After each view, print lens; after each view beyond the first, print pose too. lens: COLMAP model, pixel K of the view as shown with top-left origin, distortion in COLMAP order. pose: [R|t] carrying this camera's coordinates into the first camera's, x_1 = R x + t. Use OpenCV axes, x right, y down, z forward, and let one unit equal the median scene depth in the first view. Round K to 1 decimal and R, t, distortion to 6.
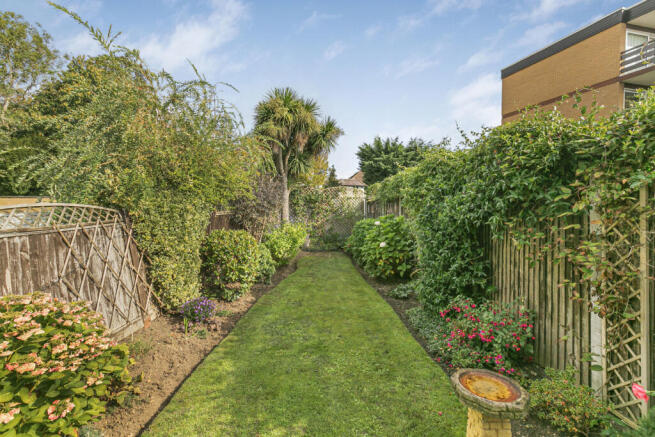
lens RADIAL K [[299.7, 0, 327.2], [0, 299.7, 215.6], [0, 0, 1]] dist [0.001278, 0.000820]
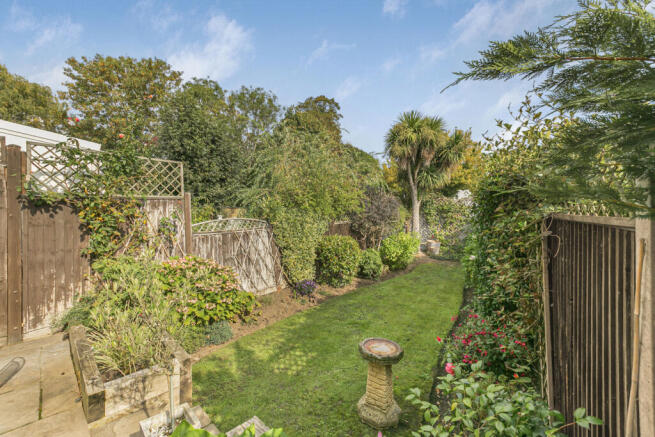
lens RADIAL K [[299.7, 0, 327.2], [0, 299.7, 215.6], [0, 0, 1]] dist [0.001278, 0.000820]
pose [[0.817995, 0.016092, -0.575000, 0.451179], [-0.023546, 0.999708, -0.005519, -0.037263], [0.574743, 0.018053, 0.818135, -0.166610]]
